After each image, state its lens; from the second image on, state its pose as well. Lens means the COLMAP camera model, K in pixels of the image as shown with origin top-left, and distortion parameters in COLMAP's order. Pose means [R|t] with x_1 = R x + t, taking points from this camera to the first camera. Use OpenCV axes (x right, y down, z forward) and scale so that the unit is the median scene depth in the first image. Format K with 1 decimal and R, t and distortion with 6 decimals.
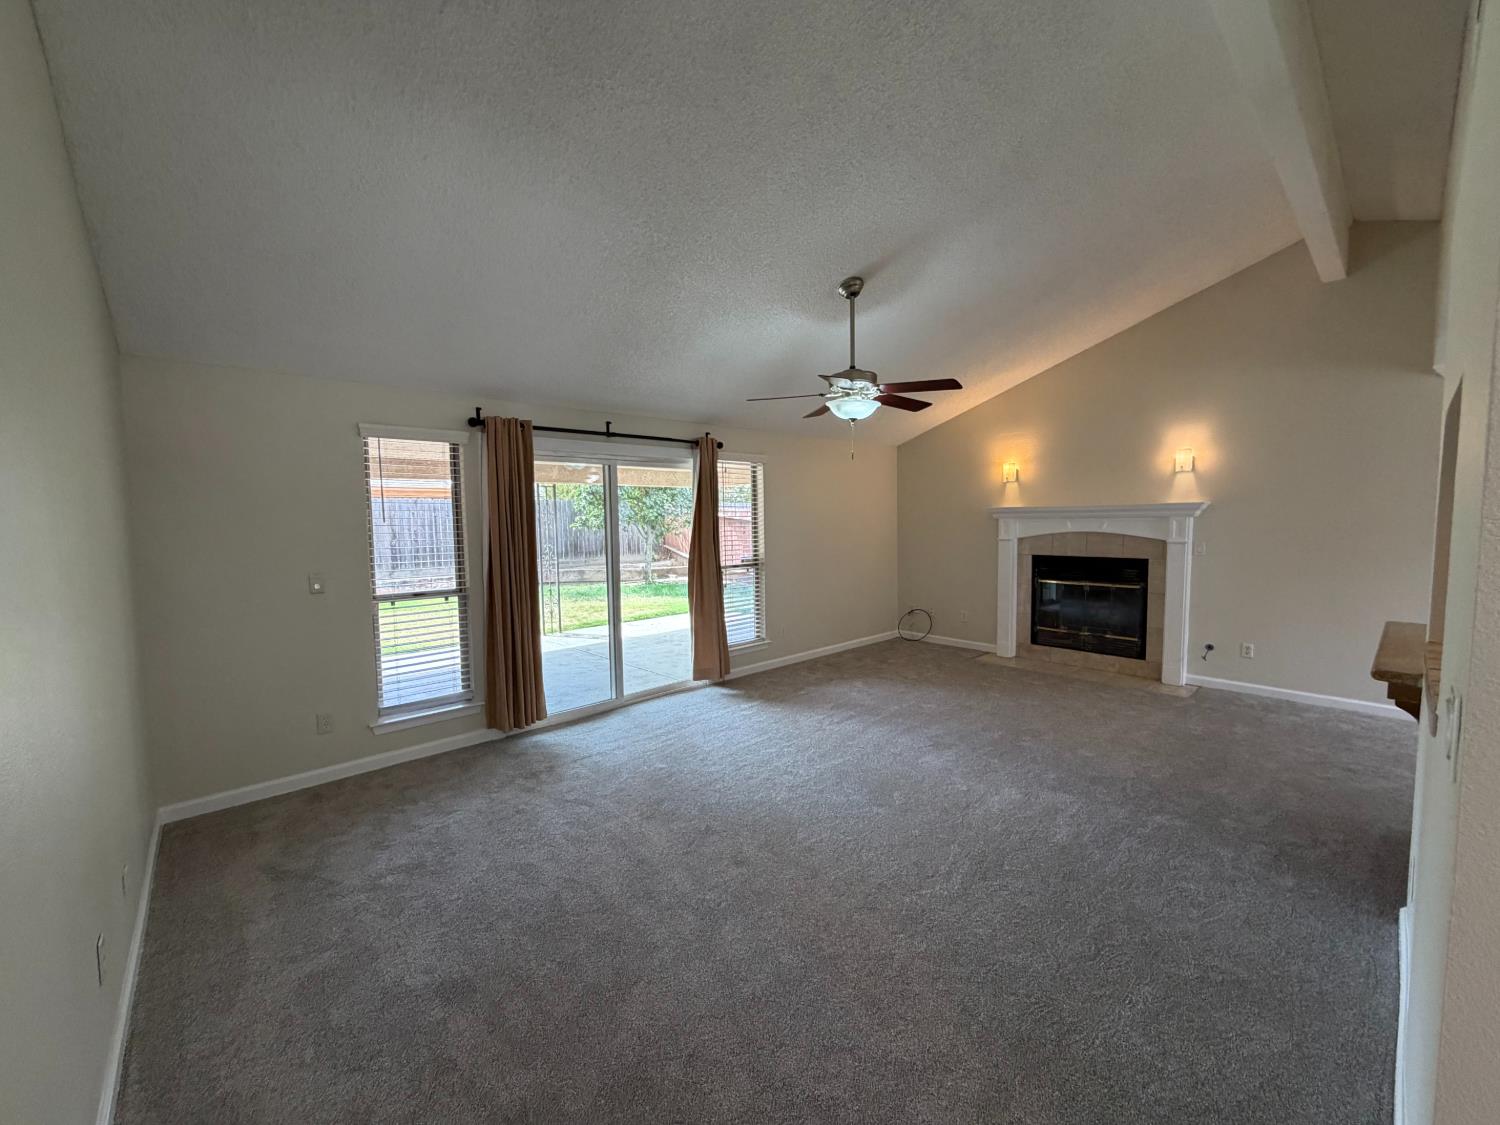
lens RADIAL K [[594.2, 0, 753.0], [0, 594.2, 562.6], [0, 0, 1]] dist [-0.002137, 0.000916]
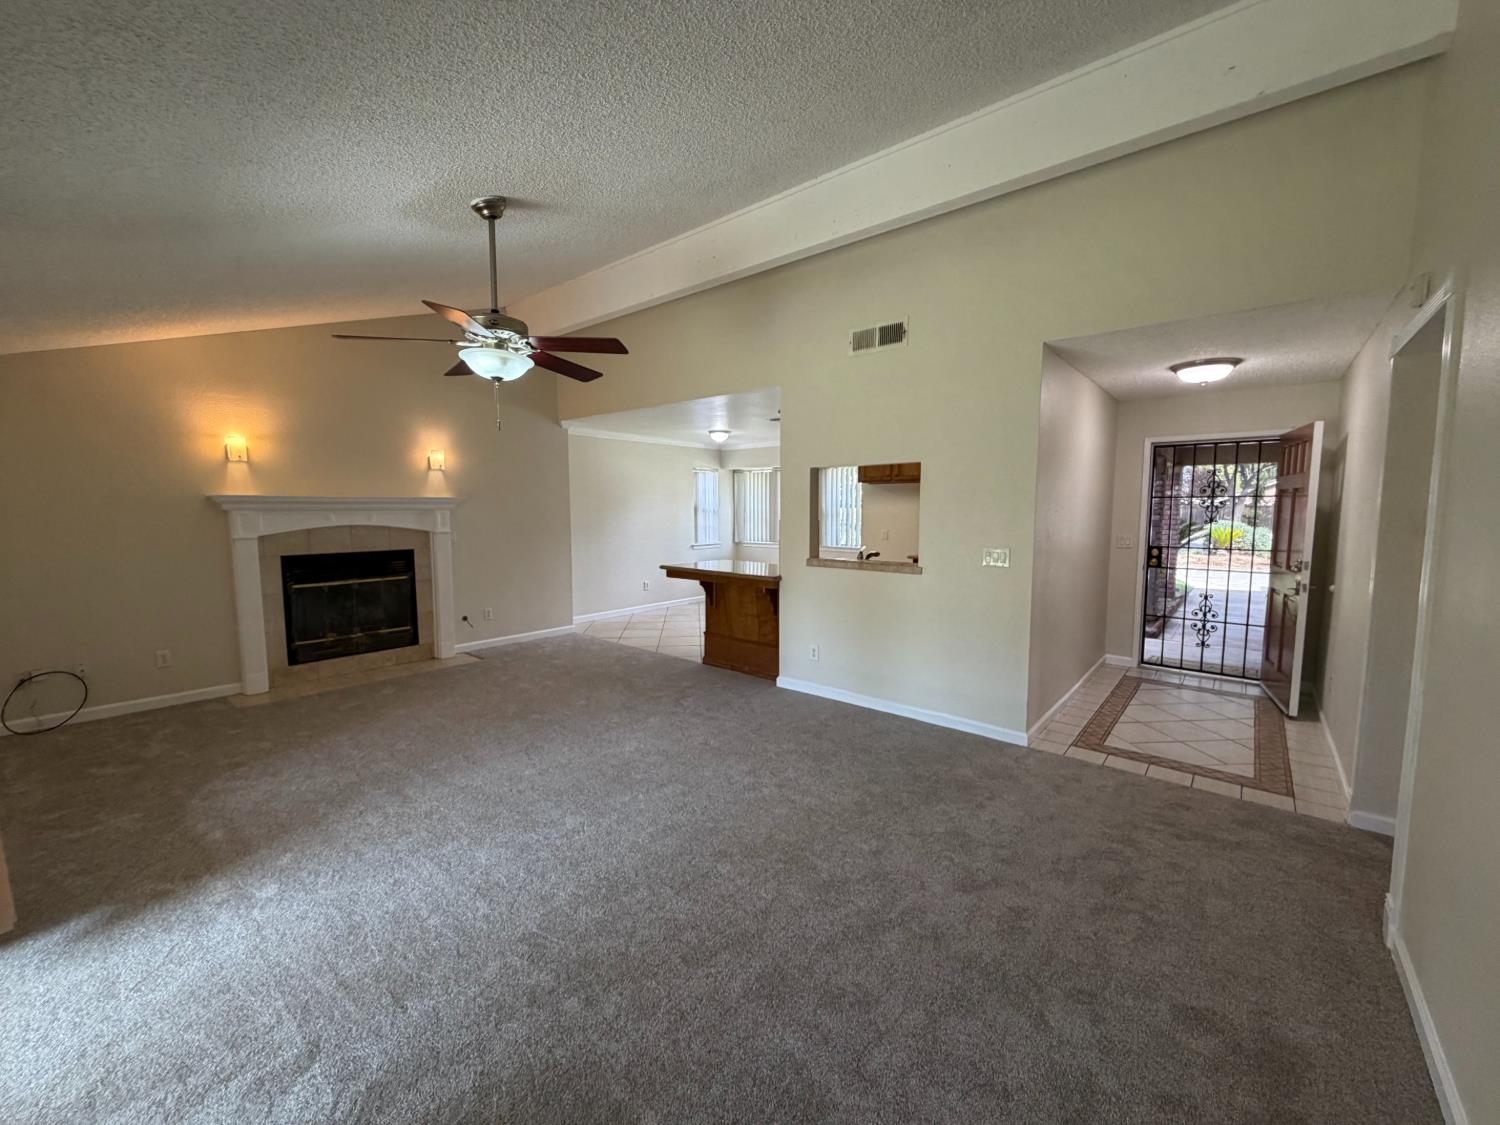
lens RADIAL K [[594.2, 0, 743.6], [0, 594.2, 567.1], [0, 0, 1]] dist [-0.002137, 0.000916]
pose [[-0.133520, -0.082989, 0.987565, -0.449513], [0.074096, 0.992863, 0.093452, -0.029376], [-0.988272, 0.085653, -0.126418, 0.540067]]
